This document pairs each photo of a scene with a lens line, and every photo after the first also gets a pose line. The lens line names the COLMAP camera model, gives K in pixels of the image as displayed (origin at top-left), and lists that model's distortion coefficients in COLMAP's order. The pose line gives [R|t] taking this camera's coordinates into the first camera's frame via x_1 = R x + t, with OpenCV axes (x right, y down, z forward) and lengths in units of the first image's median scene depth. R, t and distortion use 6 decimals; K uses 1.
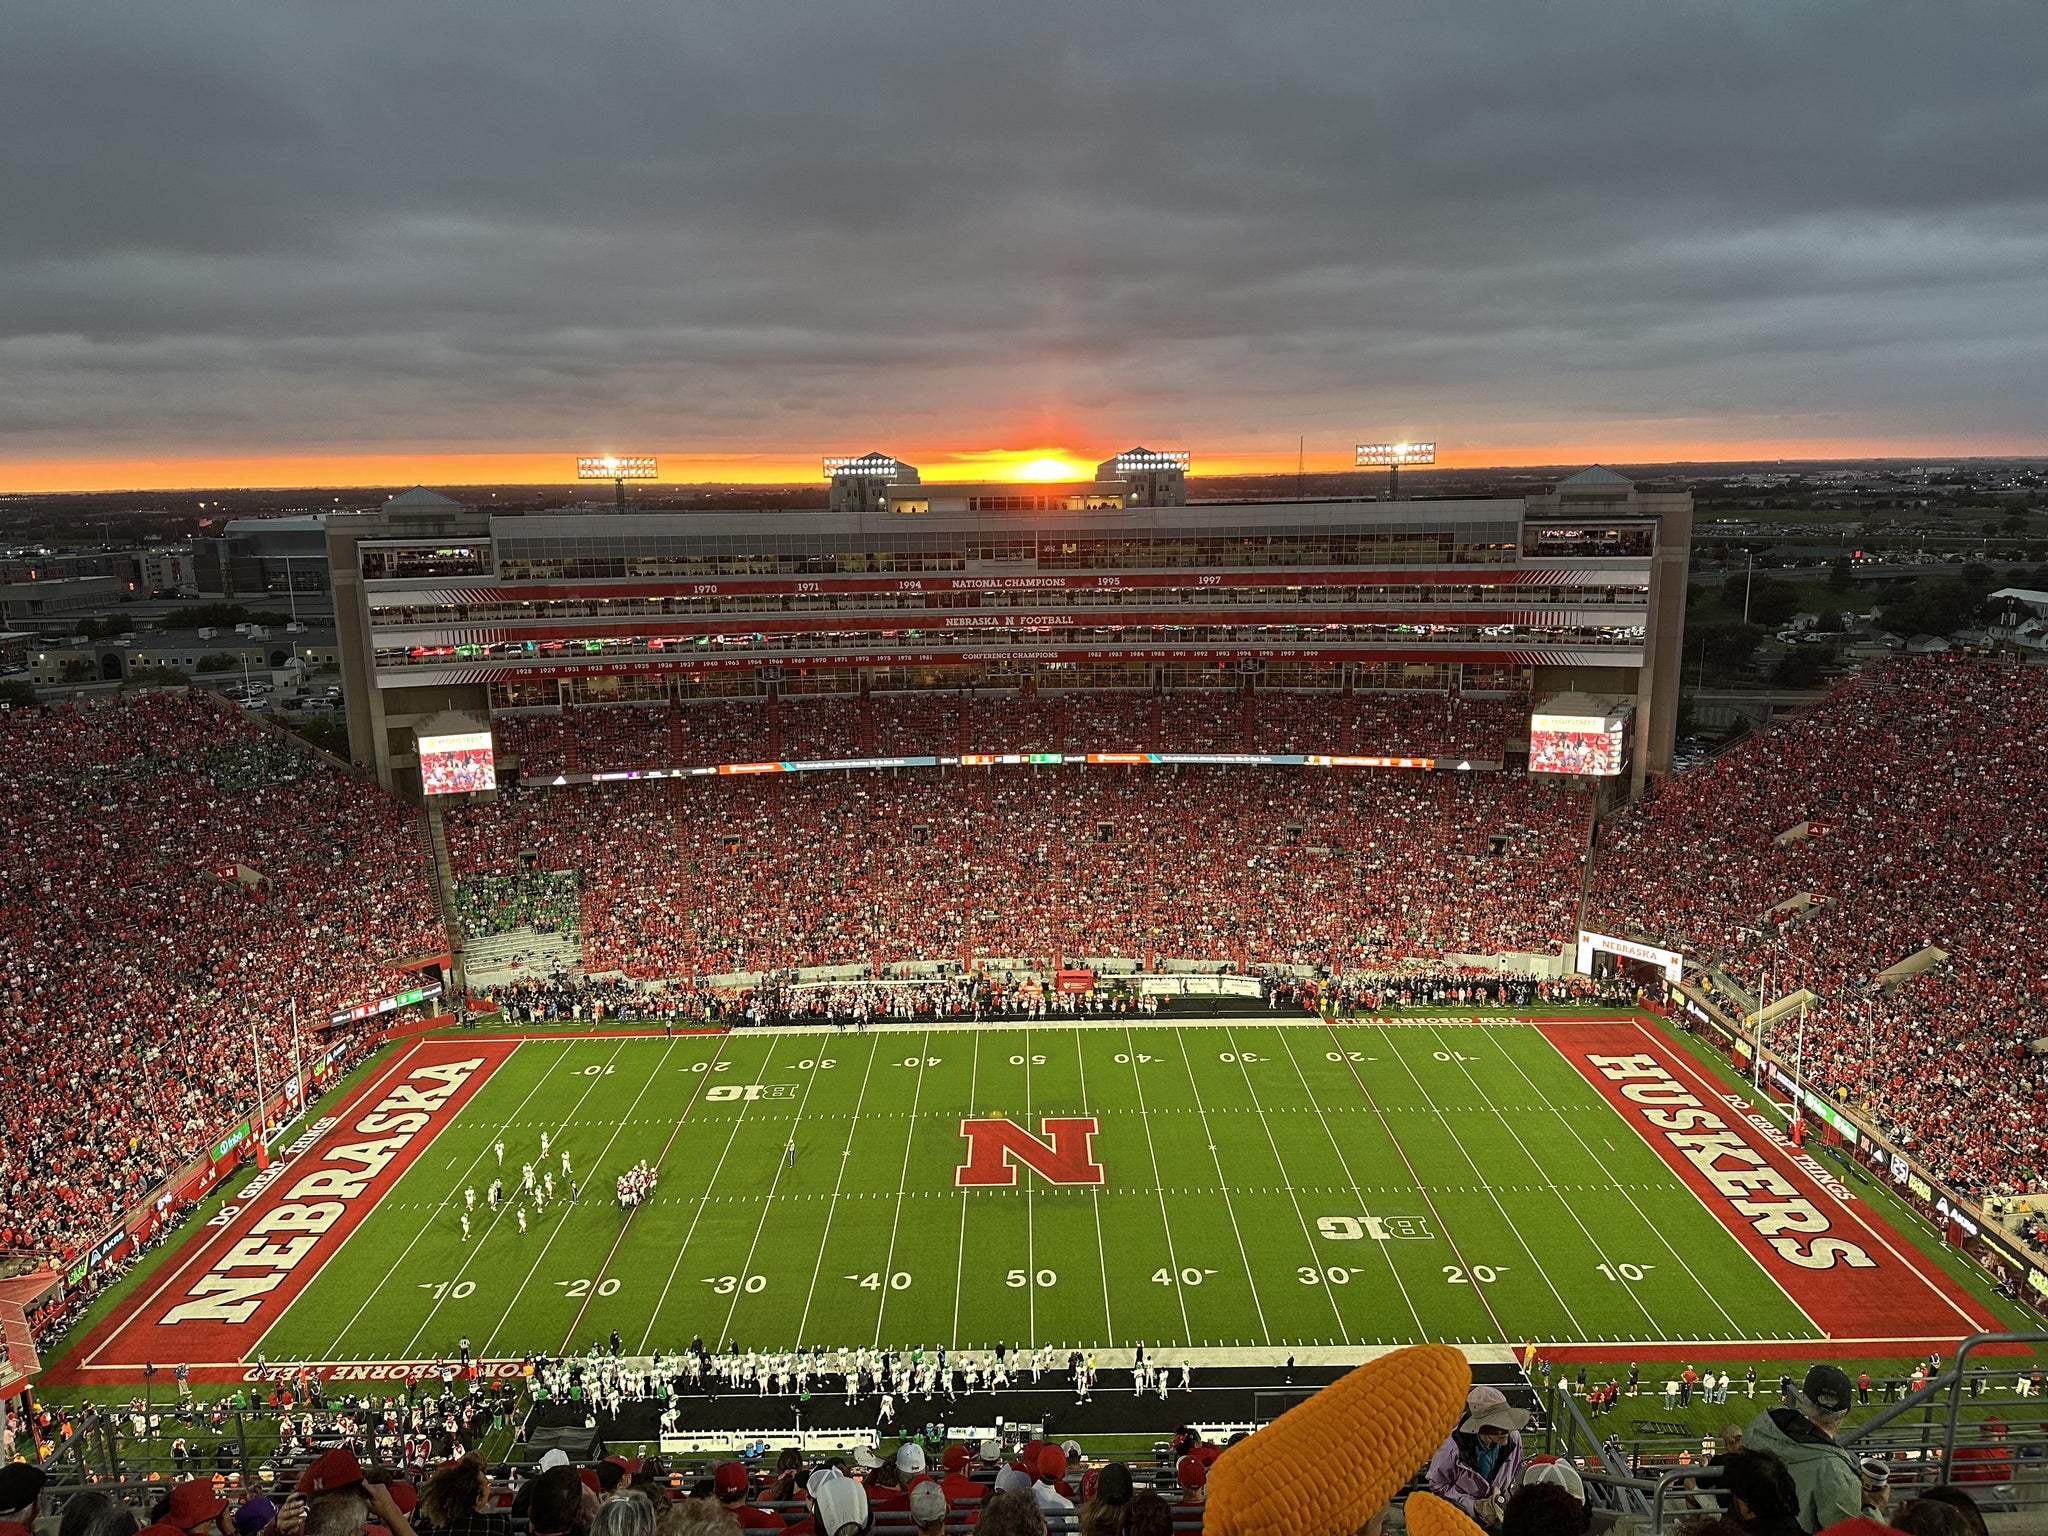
lens RADIAL K [[1421.5, 0, 1017.1], [0, 1421.5, 749.0], [0, 0, 1]] dist [0.042371, -0.046931]
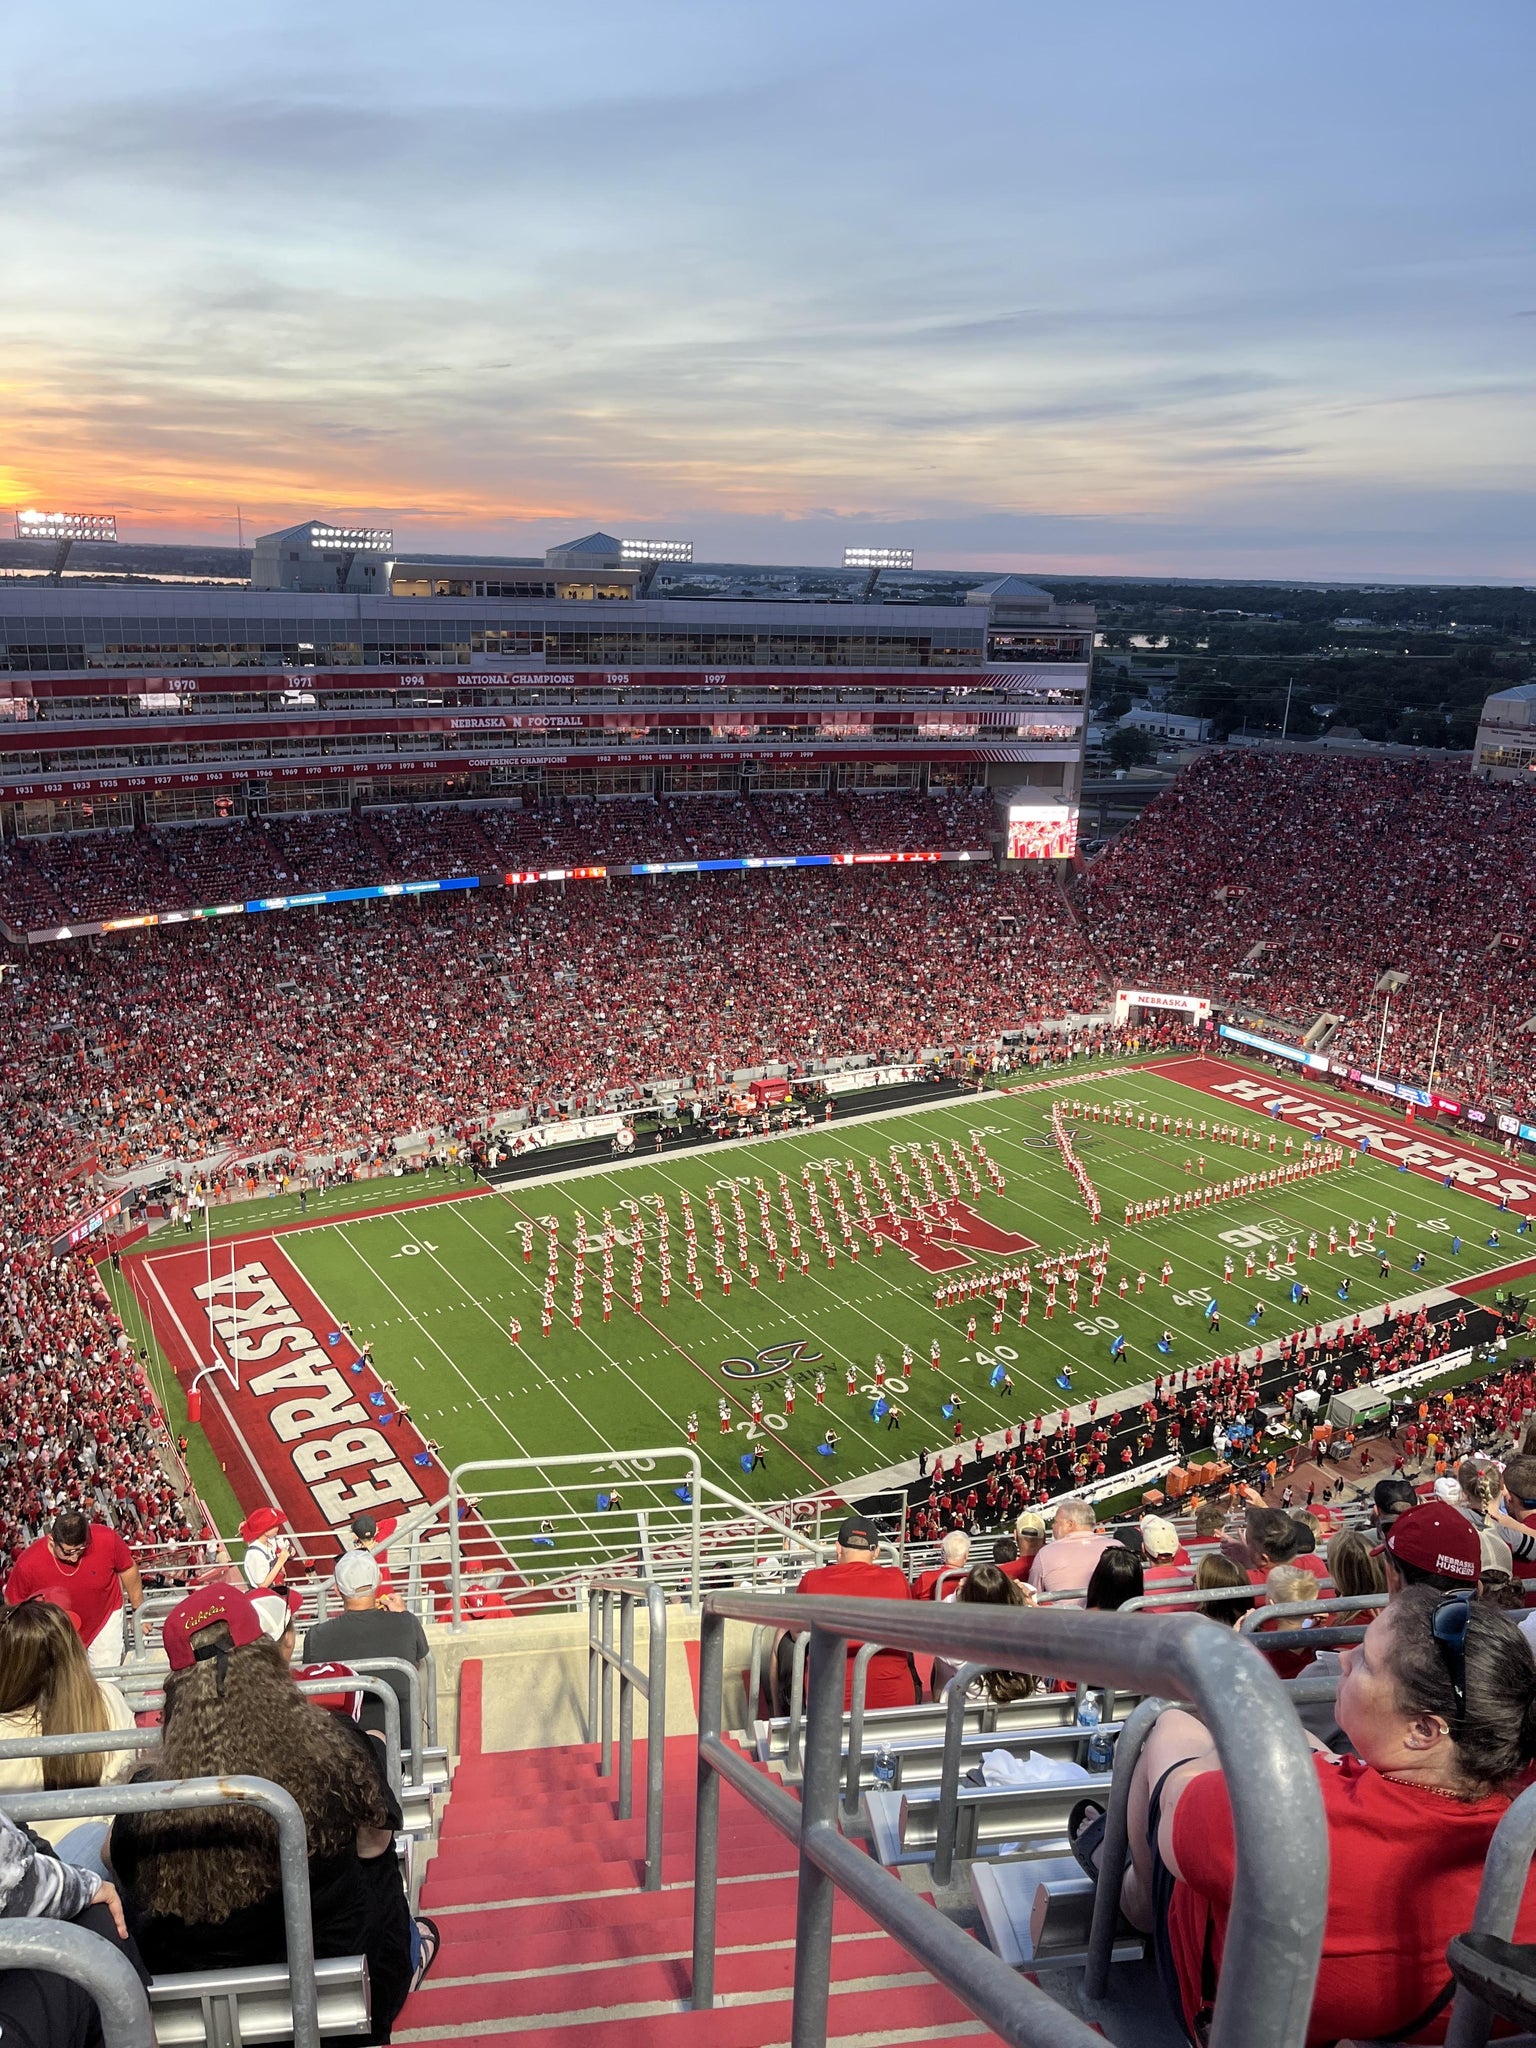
lens RADIAL K [[1518.6, 0, 758.2], [0, 1518.6, 1041.3], [0, 0, 1]] dist [0.051944, -0.074469]
pose [[0.853335, -0.112913, 0.508989, -0.512461], [0.051562, 0.989758, 0.133120, -0.013172], [-0.518807, -0.087351, 0.850417, 0.093459]]
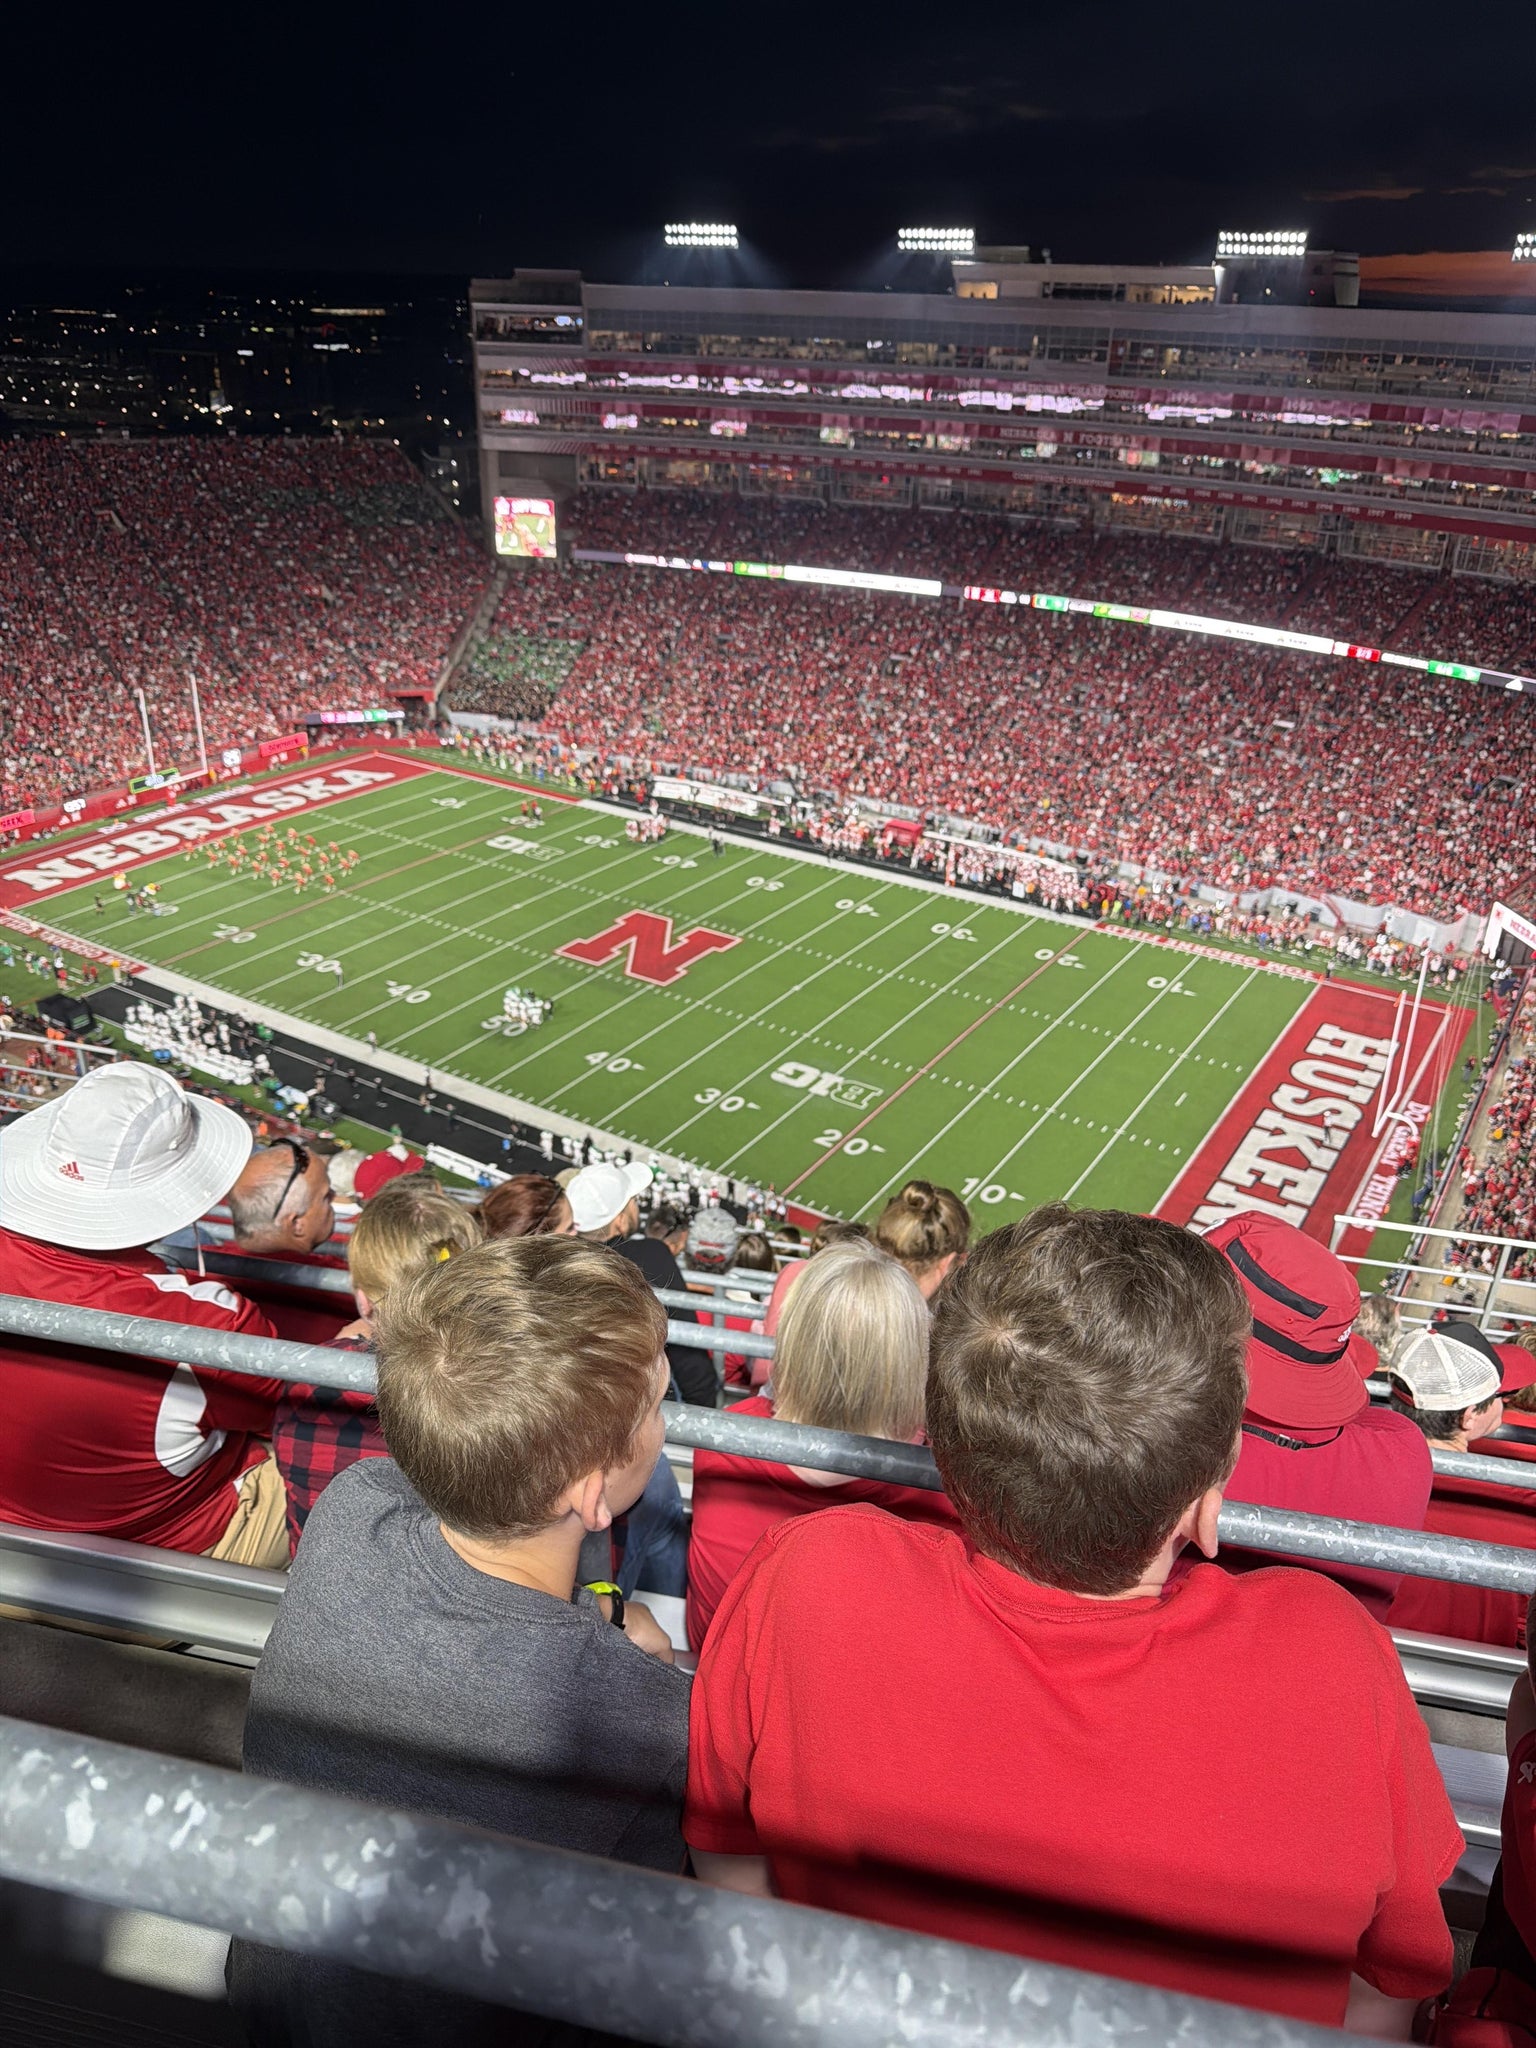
lens RADIAL K [[1421.5, 0, 774.5], [0, 1421.5, 1019.5], [0, 0, 1]] dist [0.042371, -0.046931]
pose [[0.849814, 0.275137, -0.449572, 0.442800], [-0.137928, 0.939307, 0.314132, -0.007665], [0.508715, -0.204945, 0.836185, 0.115916]]
